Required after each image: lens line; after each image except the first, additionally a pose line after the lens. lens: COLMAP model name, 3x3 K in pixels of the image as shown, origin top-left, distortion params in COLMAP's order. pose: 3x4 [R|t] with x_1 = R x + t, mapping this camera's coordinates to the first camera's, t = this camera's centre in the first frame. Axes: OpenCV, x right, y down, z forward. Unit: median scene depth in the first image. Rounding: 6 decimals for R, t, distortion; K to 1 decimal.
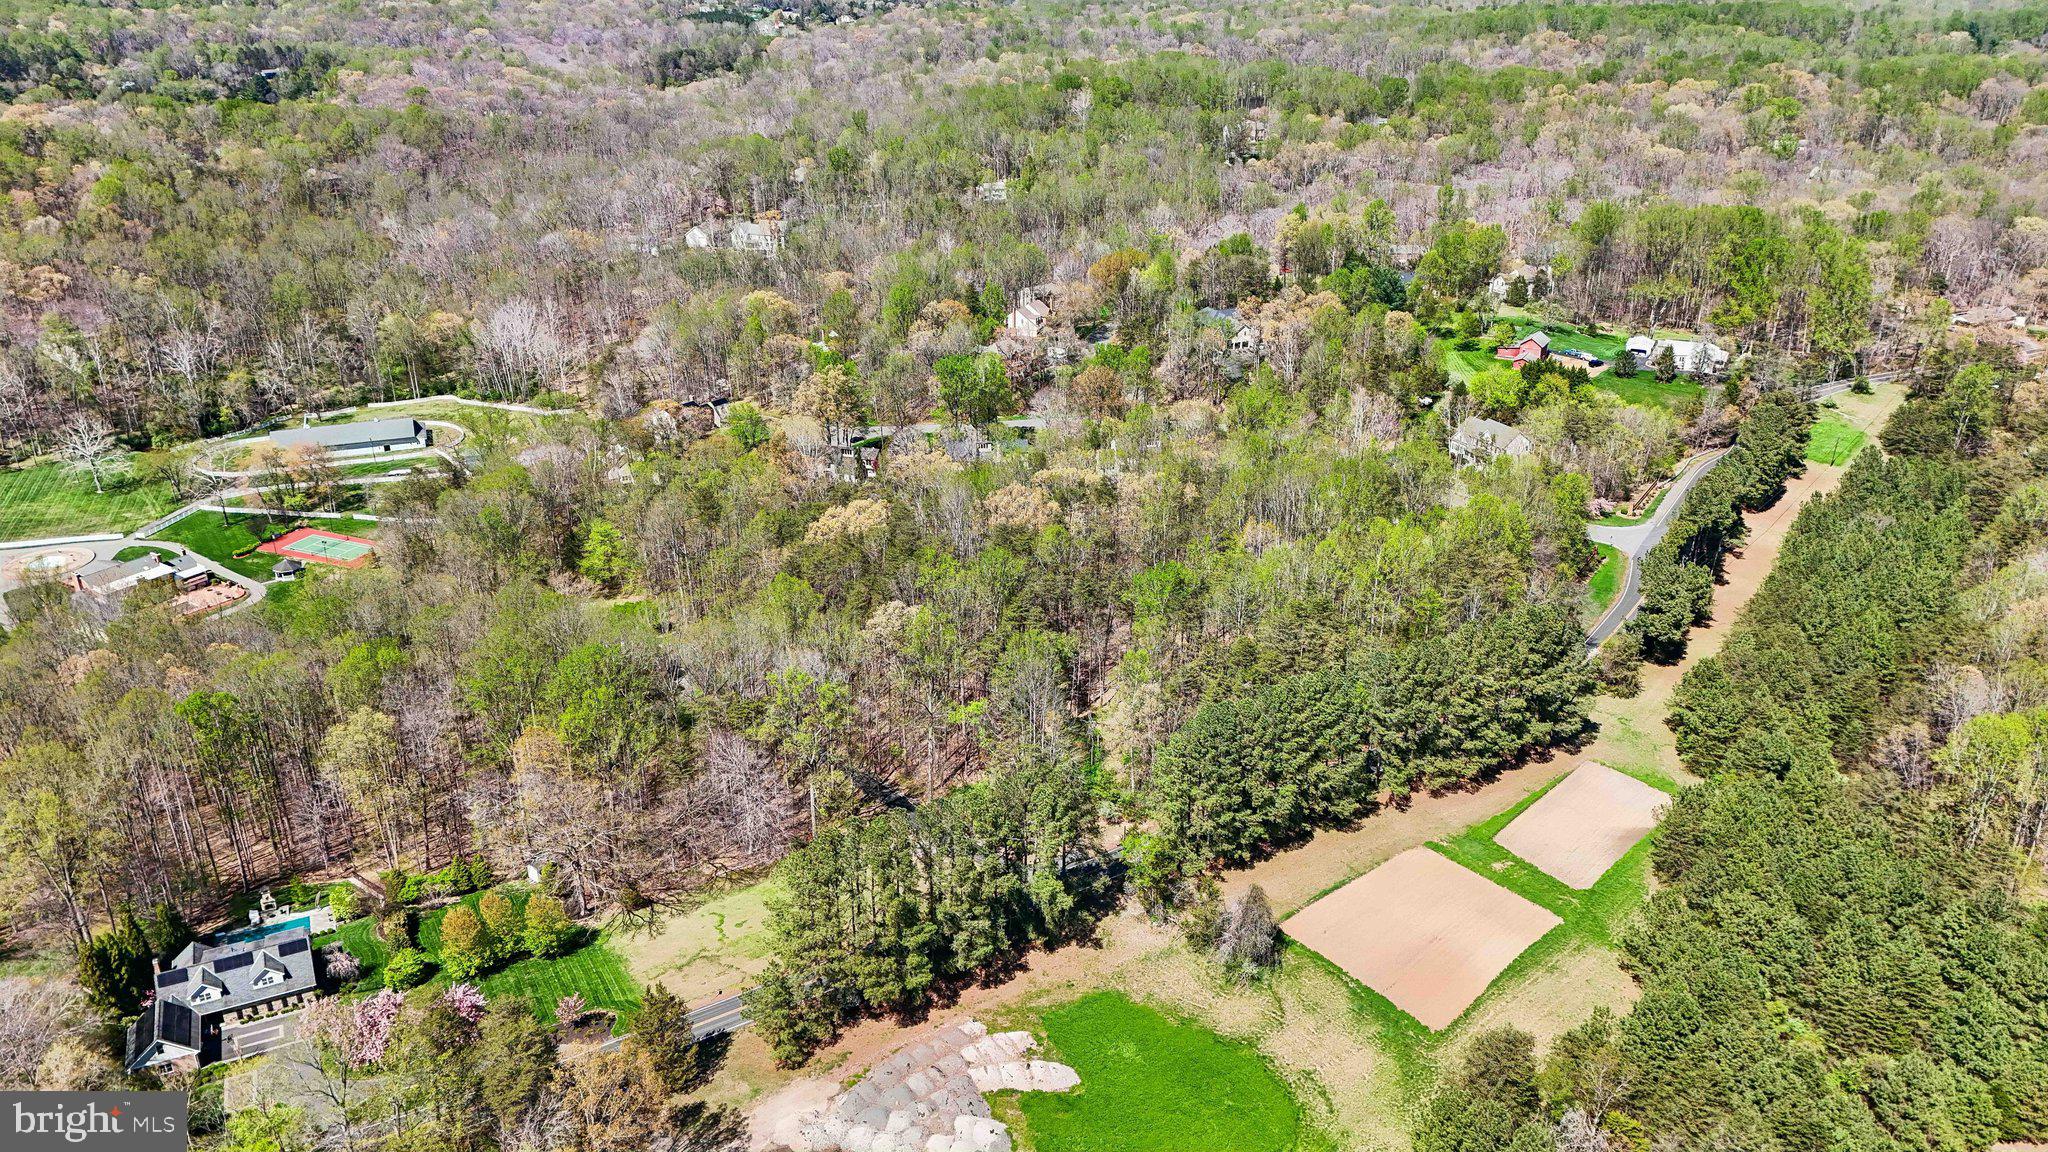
lens RADIAL K [[1540.8, 0, 1023.0], [0, 1540.8, 566.4], [0, 0, 1]] dist [0.069574, -0.063527]
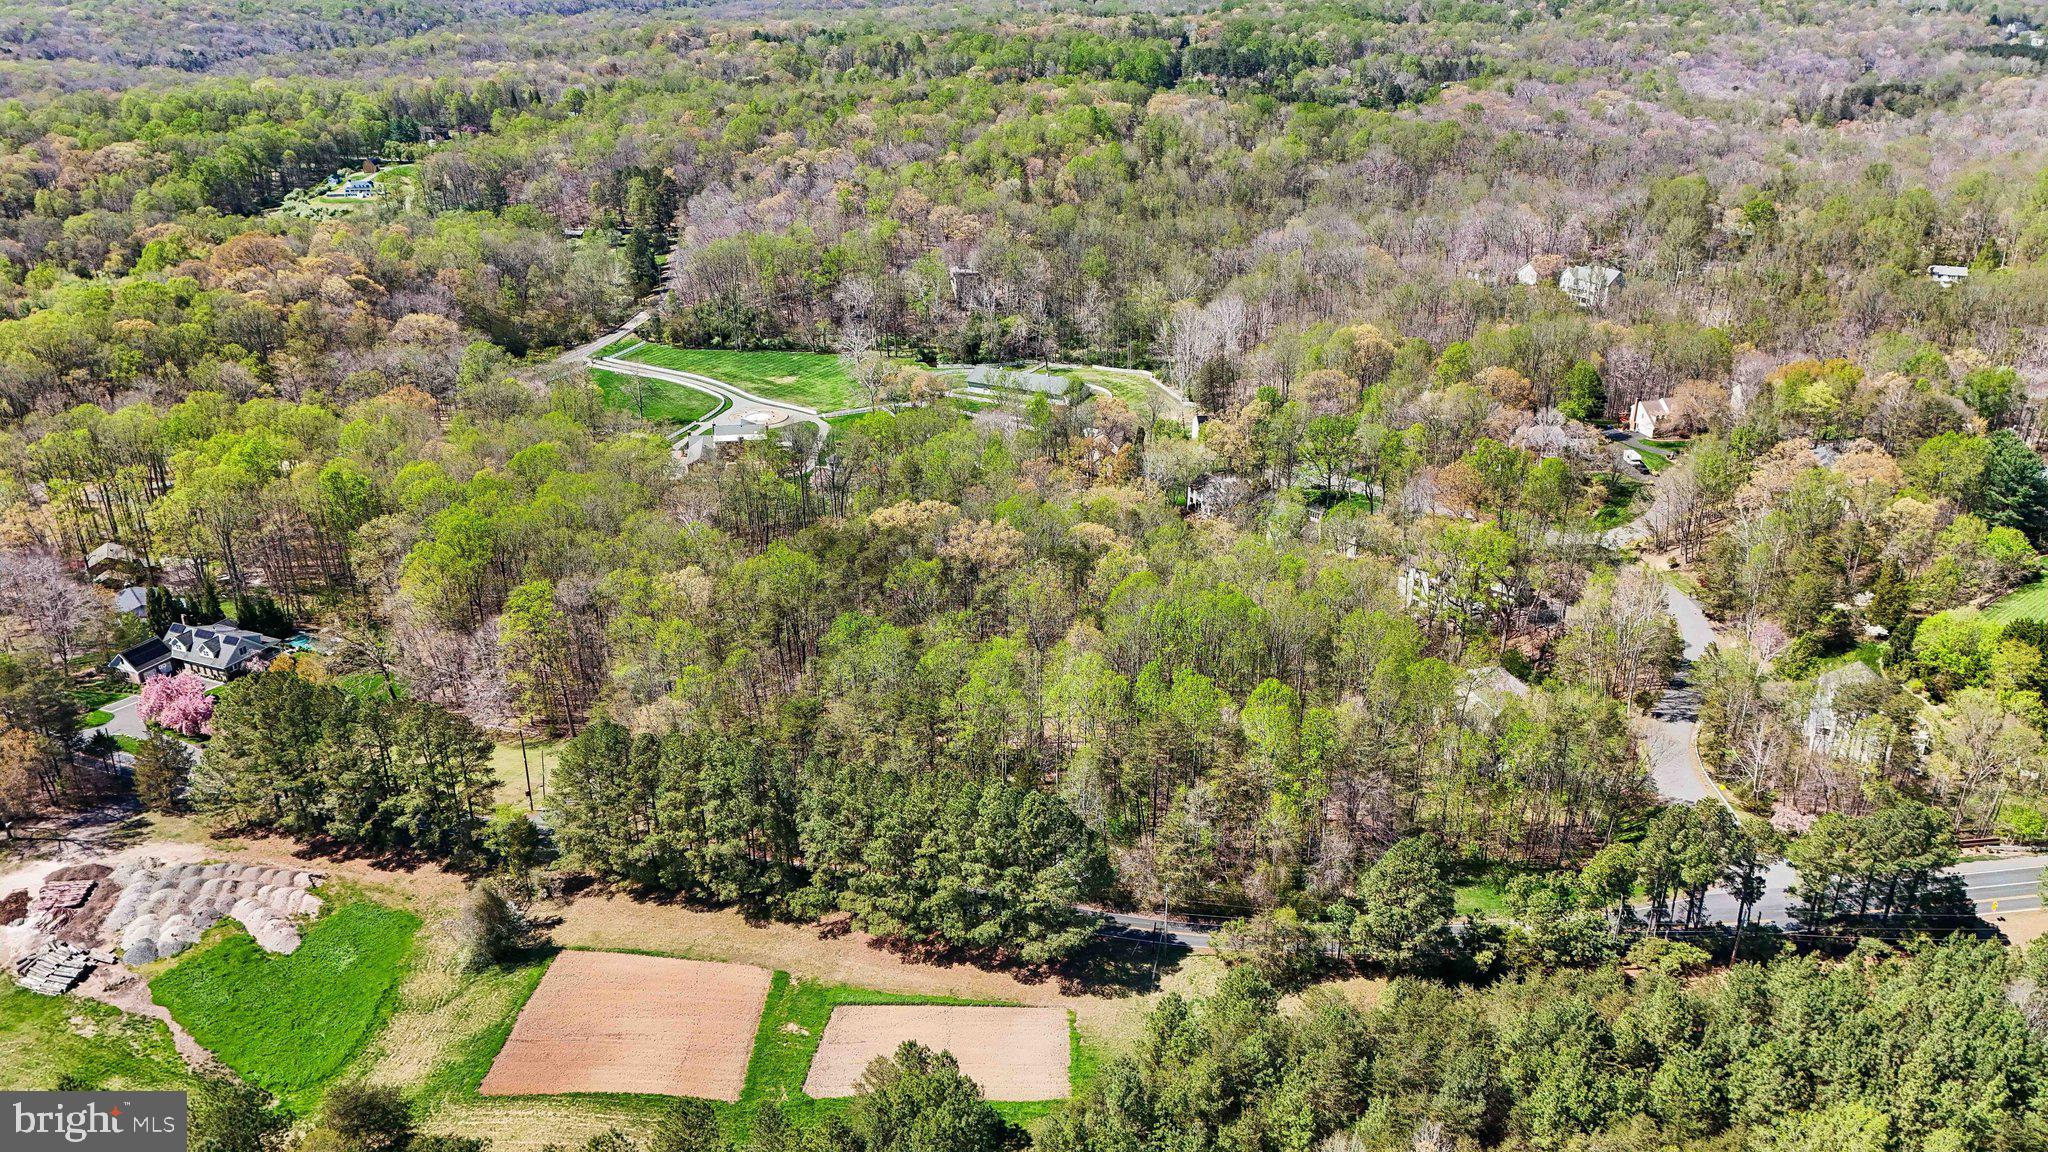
lens RADIAL K [[1540.8, 0, 1037.4], [0, 1540.8, 581.7], [0, 0, 1]] dist [0.069574, -0.063527]
pose [[0.651979, 0.295286, -0.698377, 0.495235], [-0.299063, 0.946529, 0.121015, -0.100012], [0.696768, 0.129959, 0.705426, 0.244519]]
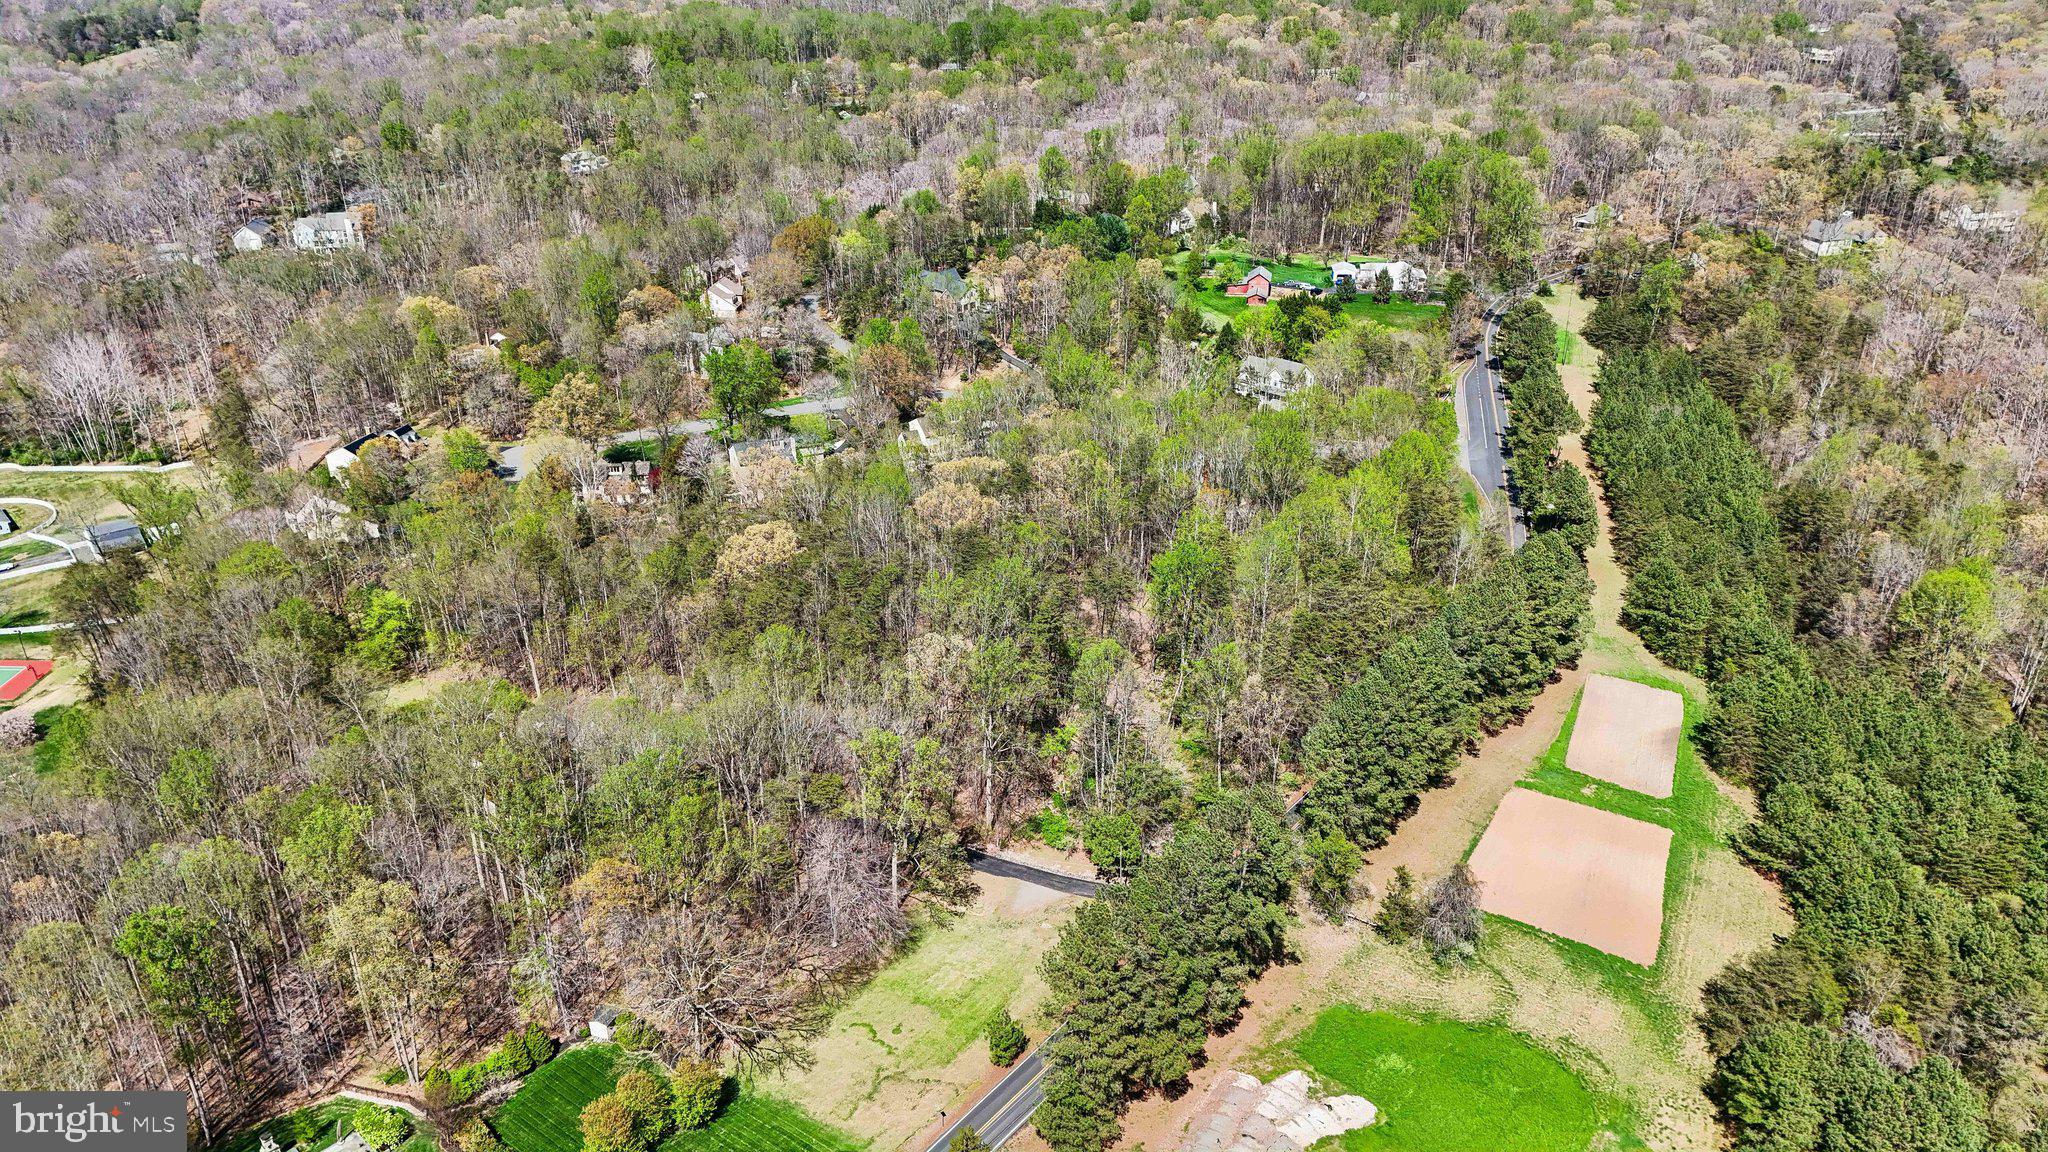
lens RADIAL K [[1540.8, 0, 1018.7], [0, 1540.8, 588.5], [0, 0, 1]] dist [0.069574, -0.063527]
pose [[0.935548, -0.155915, 0.316922, -0.186584], [0.142343, 0.987635, 0.065688, -0.032002], [-0.323245, -0.016343, 0.946174, 0.083078]]
